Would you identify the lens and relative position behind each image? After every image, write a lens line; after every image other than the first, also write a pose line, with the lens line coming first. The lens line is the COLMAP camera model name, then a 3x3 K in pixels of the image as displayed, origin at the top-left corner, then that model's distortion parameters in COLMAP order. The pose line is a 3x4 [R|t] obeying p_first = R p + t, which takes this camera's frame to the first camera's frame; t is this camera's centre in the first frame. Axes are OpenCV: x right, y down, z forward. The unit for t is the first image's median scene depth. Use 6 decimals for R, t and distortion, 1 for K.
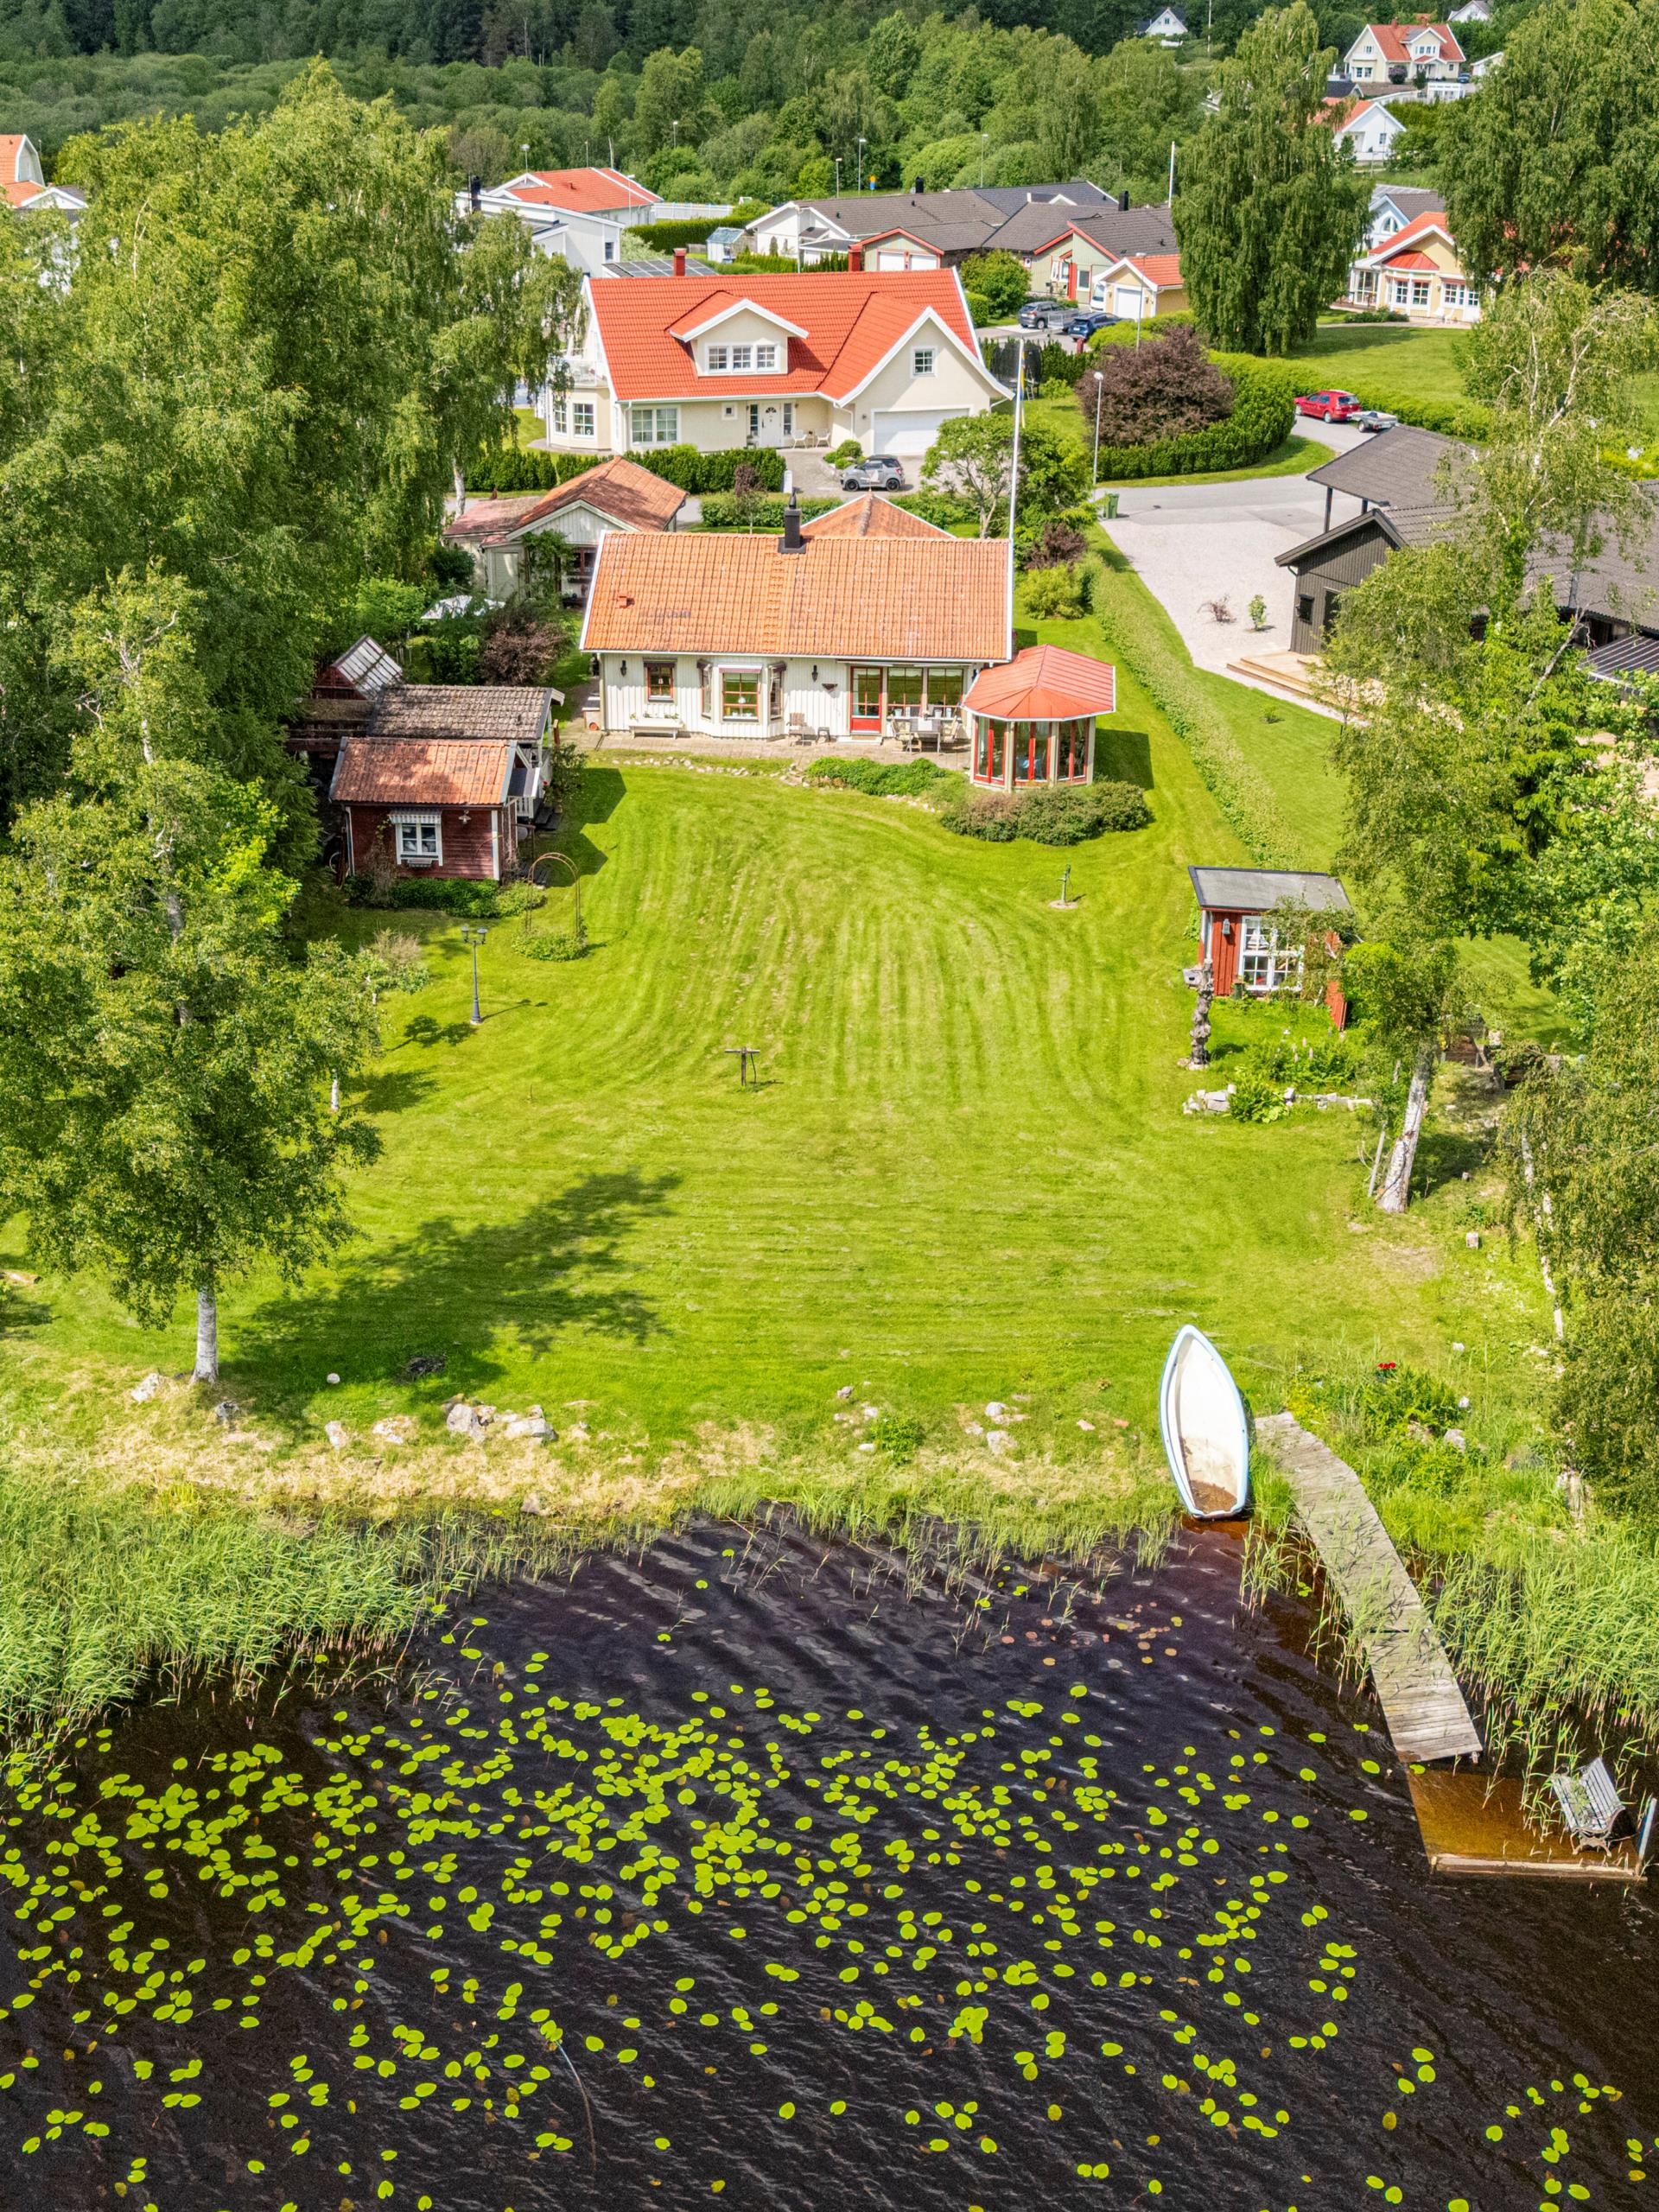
lens RADIAL K [[2558.7, 0, 792.5], [0, 2558.7, 897.2], [0, 0, 1]] dist [0.131006, -0.275590]
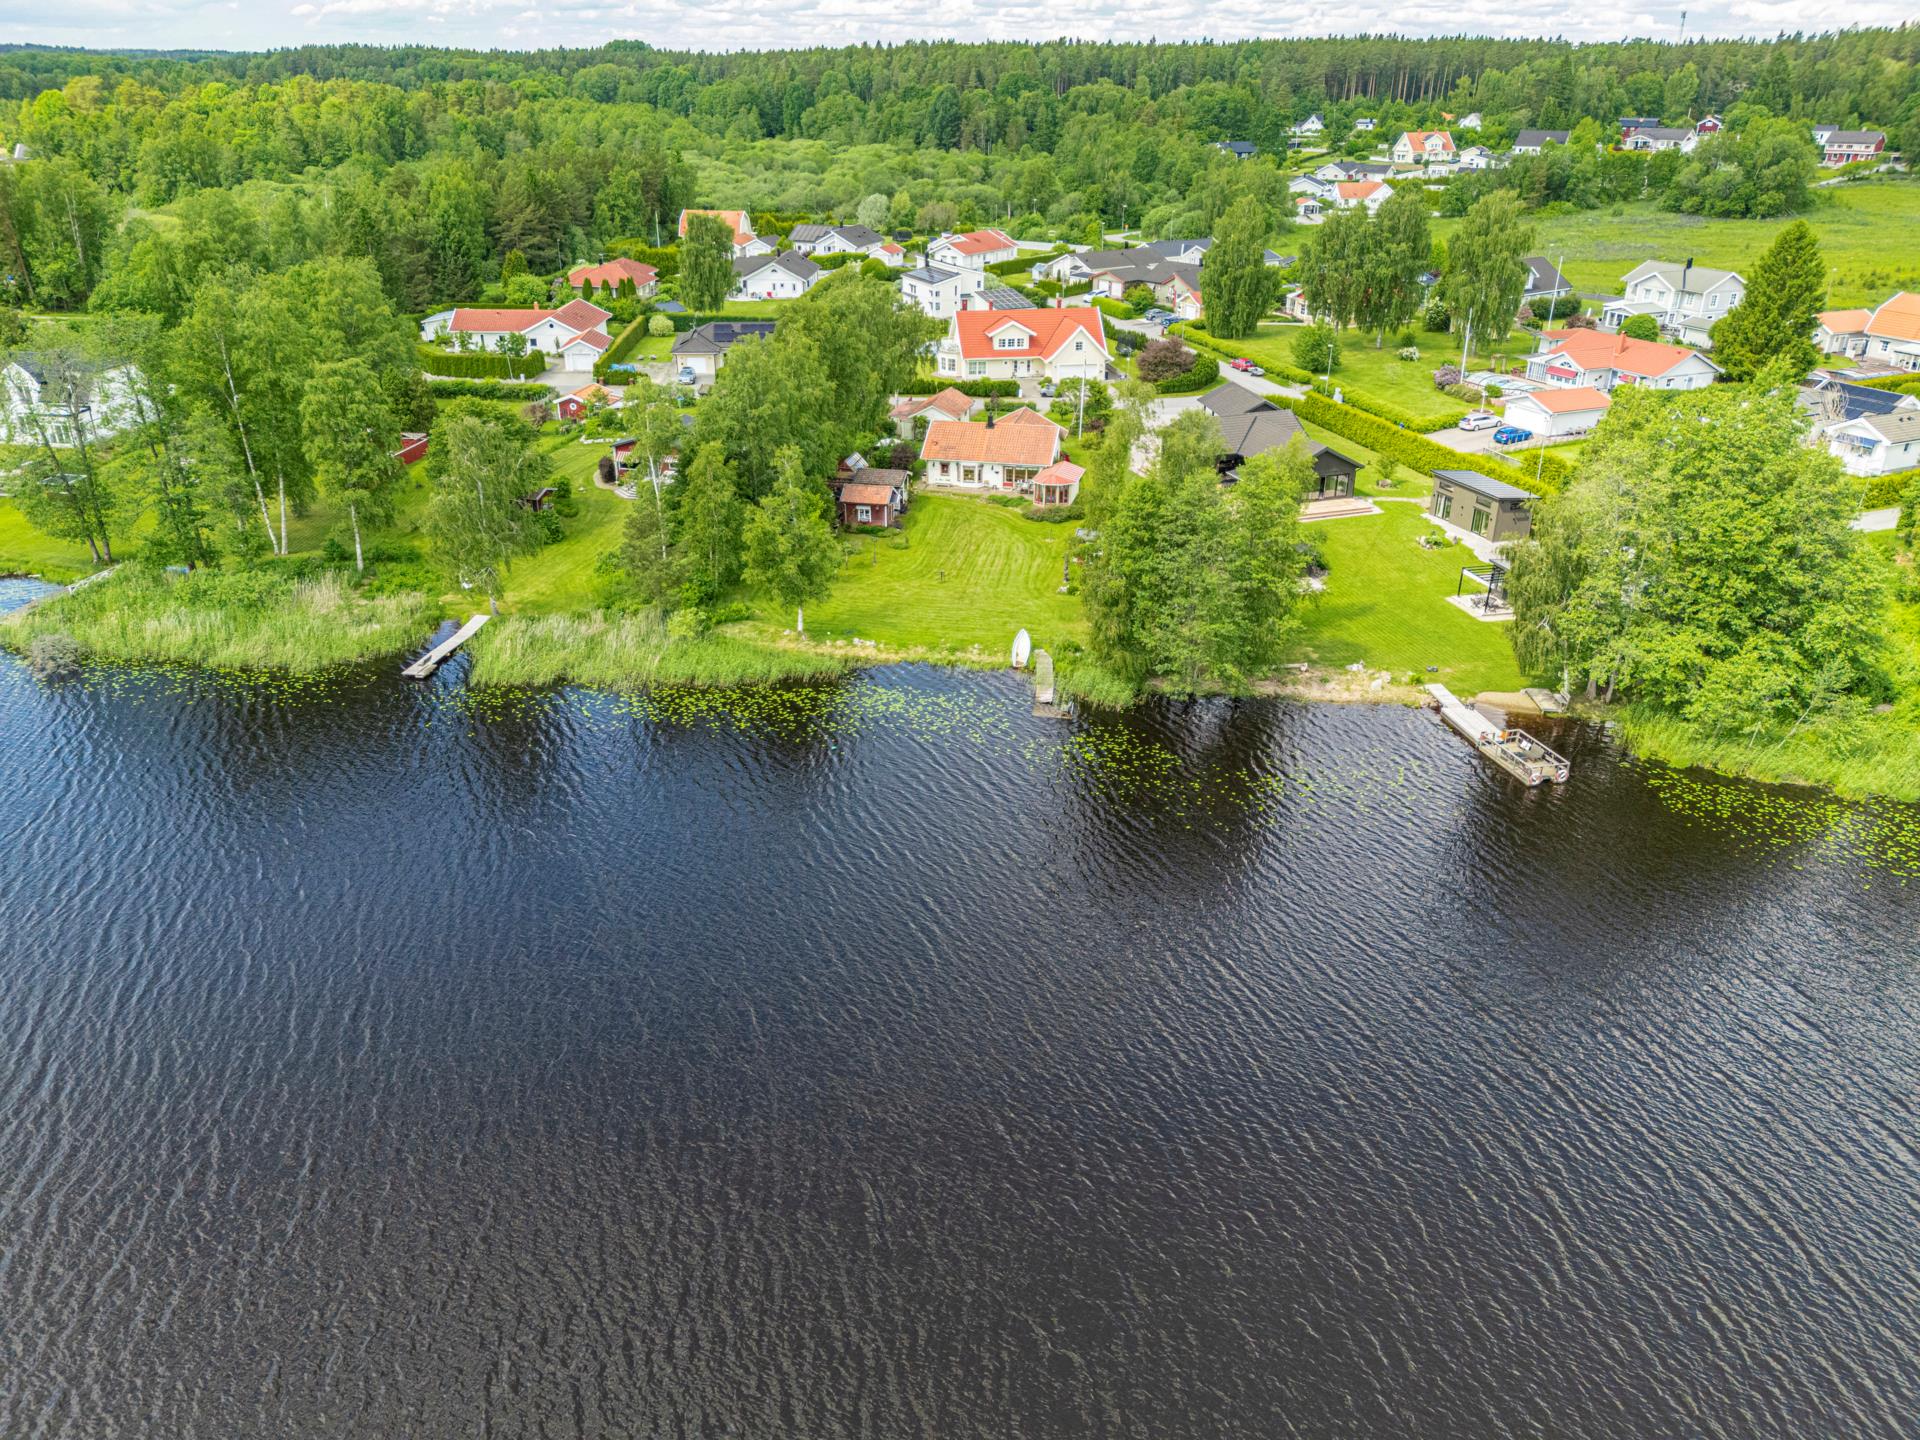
lens RADIAL K [[1387.9, 0, 960.0], [0, 1387.9, 720.0], [0, 0, 1]] dist [0.090592, -0.118663]
pose [[0.991792, 0.052562, -0.116556, 0.200990], [-0.040317, 0.993651, 0.105030, 0.047852], [0.121336, -0.099469, 0.987615, -0.811690]]
